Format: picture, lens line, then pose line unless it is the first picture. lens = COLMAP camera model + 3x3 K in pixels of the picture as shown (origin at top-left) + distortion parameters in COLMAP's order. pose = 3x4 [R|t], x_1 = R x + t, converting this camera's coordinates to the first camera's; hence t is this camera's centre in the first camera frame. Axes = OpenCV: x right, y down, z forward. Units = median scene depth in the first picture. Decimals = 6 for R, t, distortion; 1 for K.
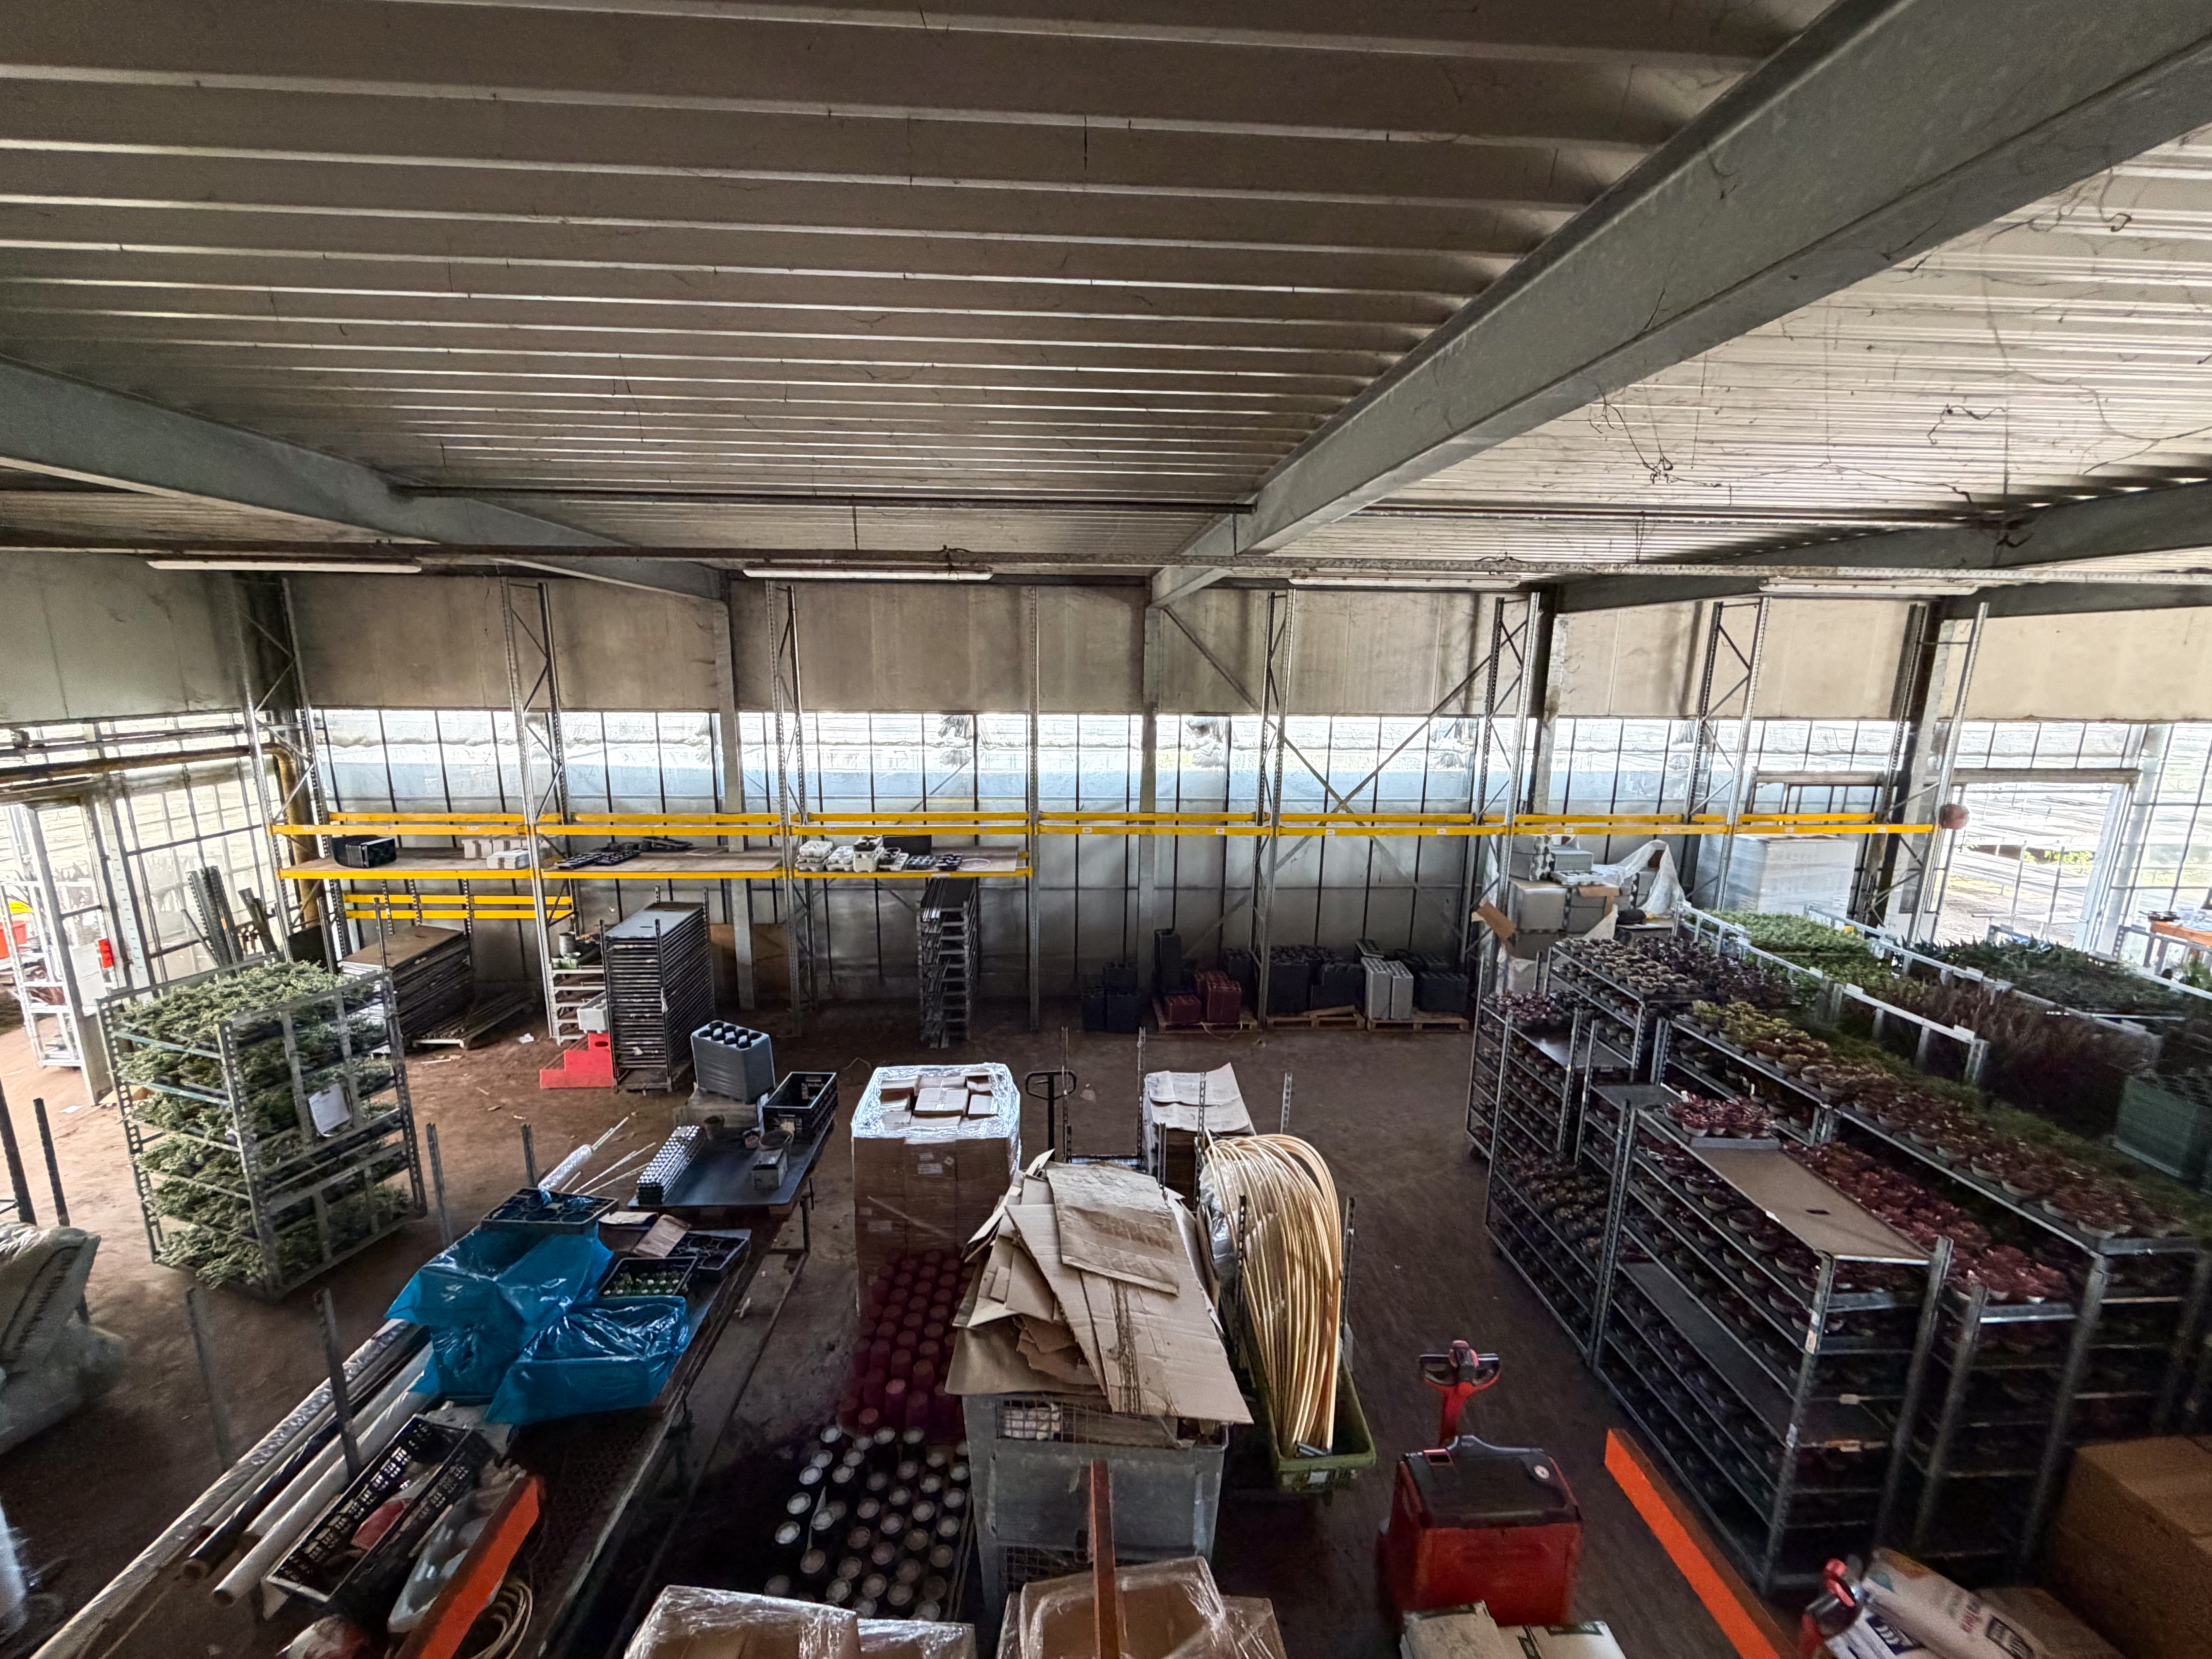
lens RADIAL K [[848.6, 0, 1110.3], [0, 848.6, 808.8], [0, 0, 1]] dist [-0.002123, -0.000116]
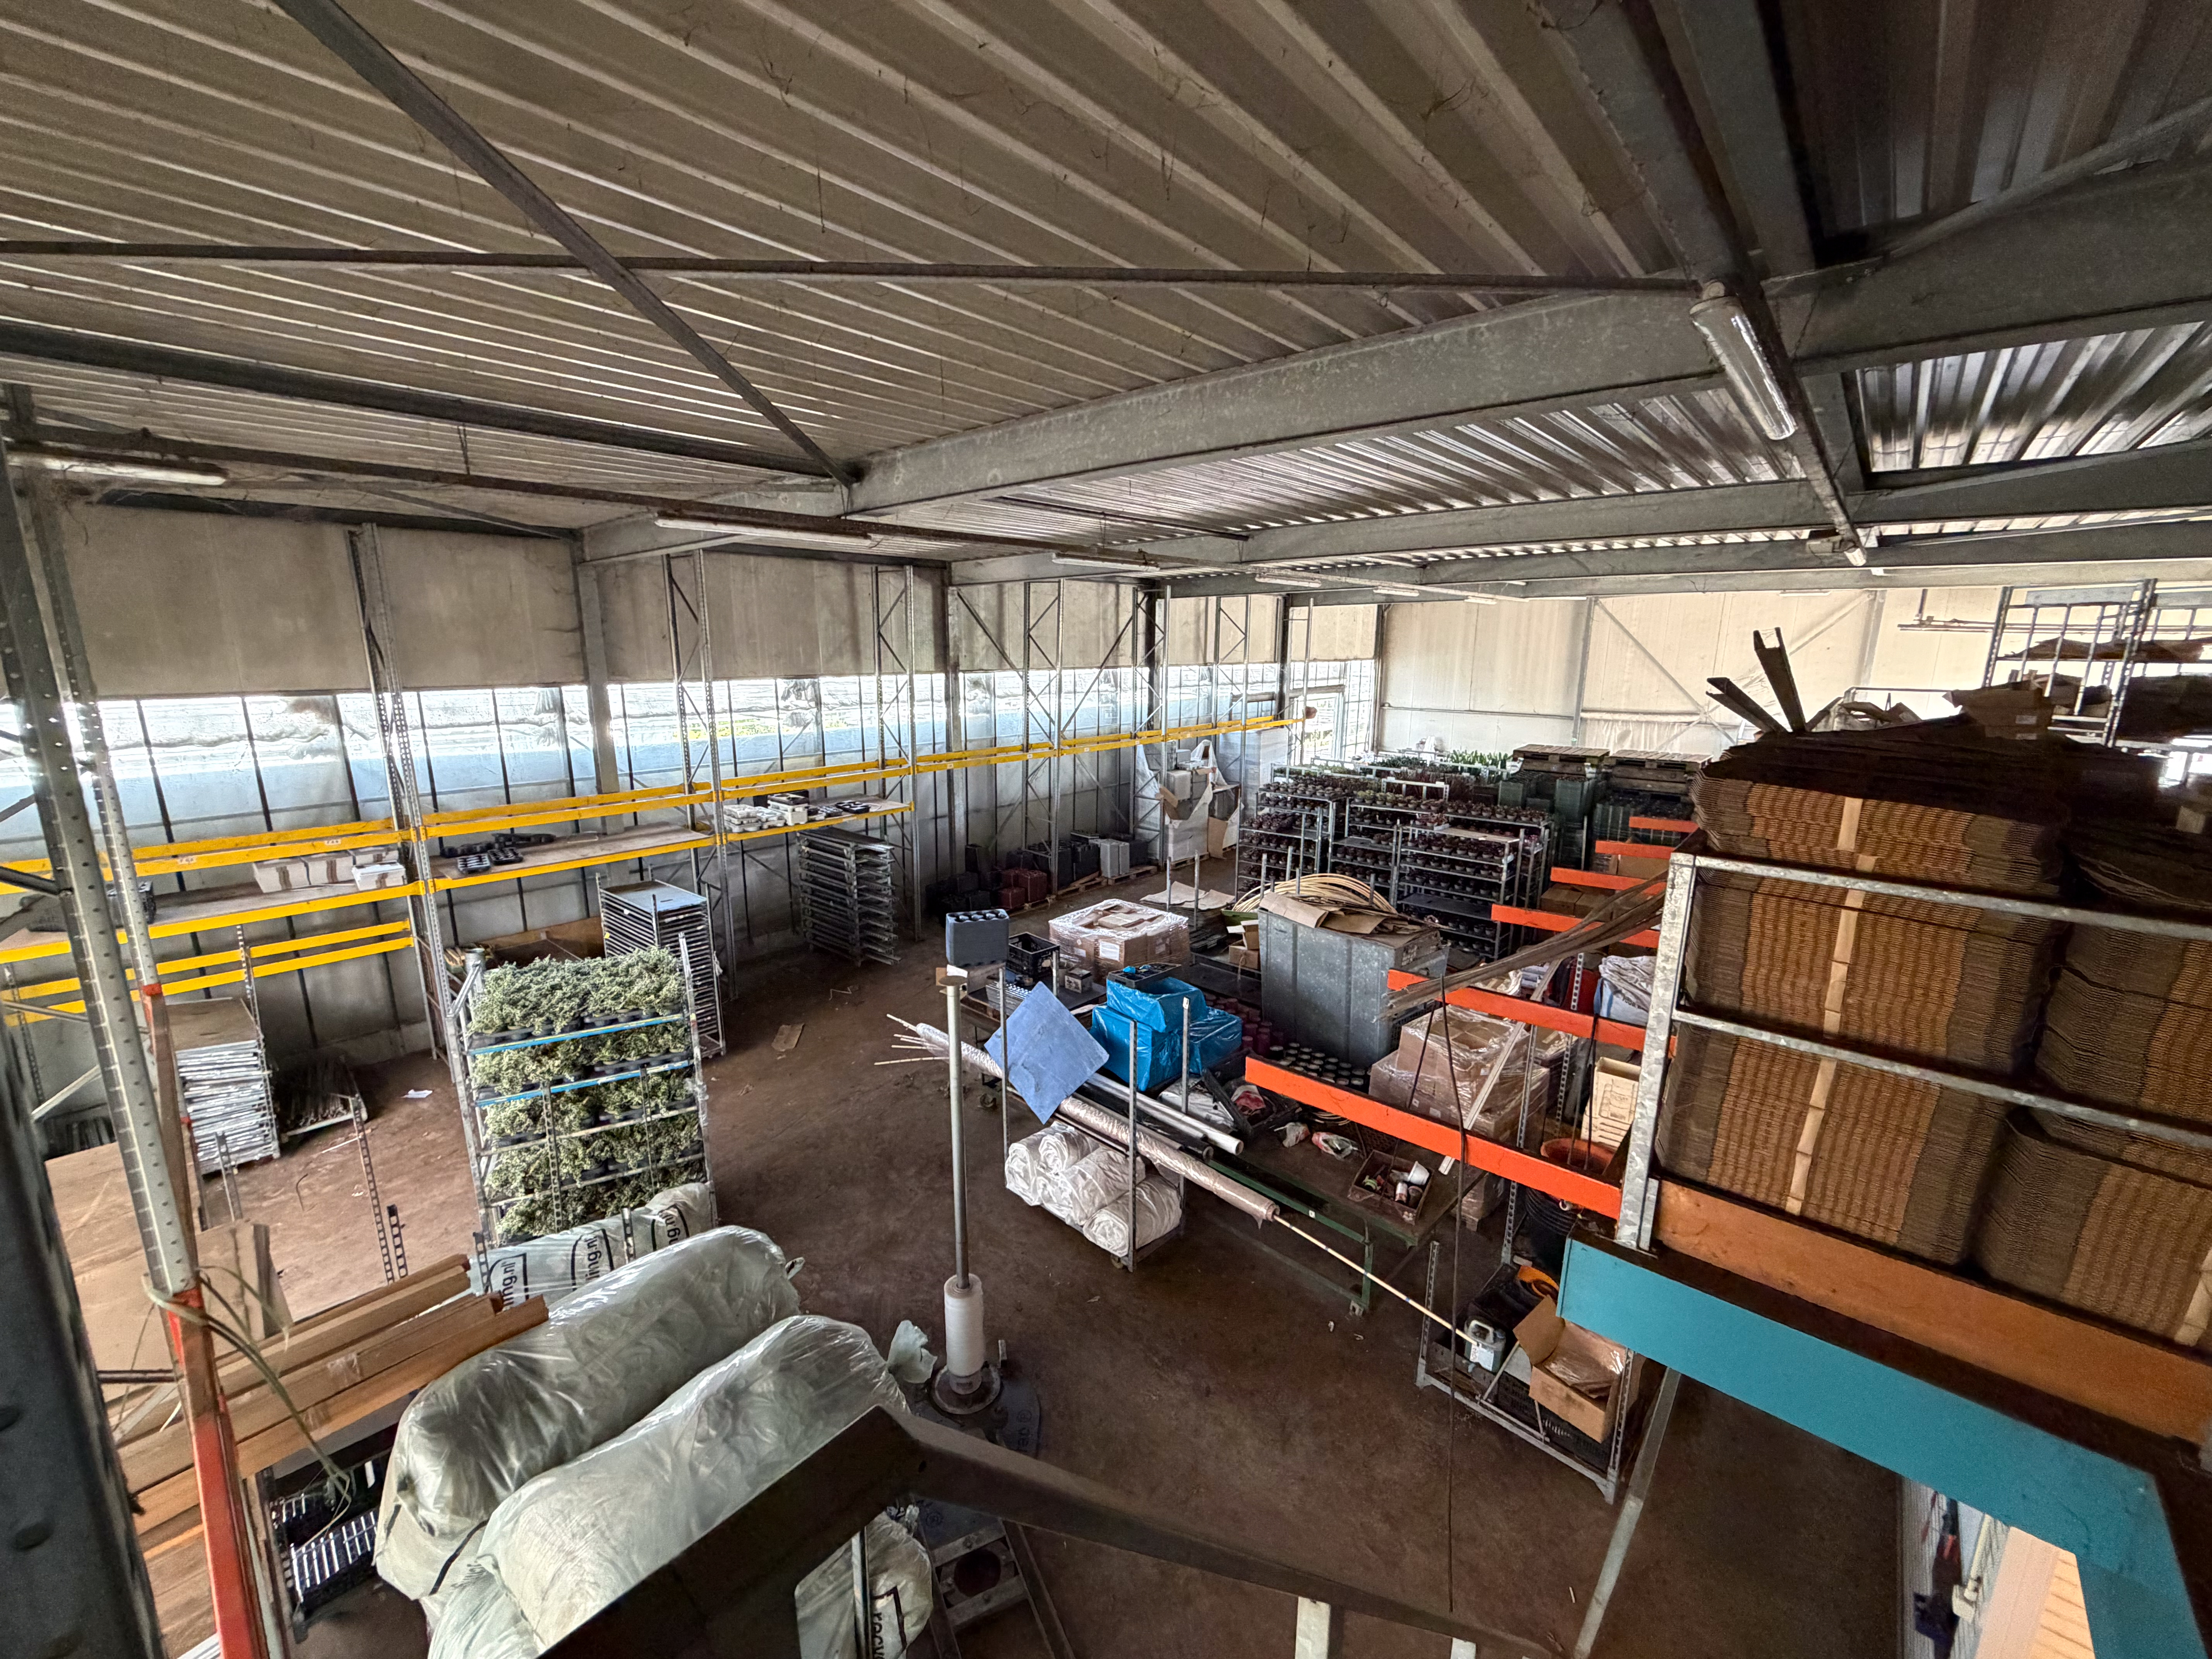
lens RADIAL K [[877.8, 0, 1106.0], [0, 877.8, 829.5], [0, 0, 1]] dist [0.000291, -0.000053]
pose [[0.703265, -0.156397, 0.693511, -0.721872], [0.113859, 0.987688, 0.107277, 0.003456], [-0.701751, 0.003518, 0.712414, -0.075466]]
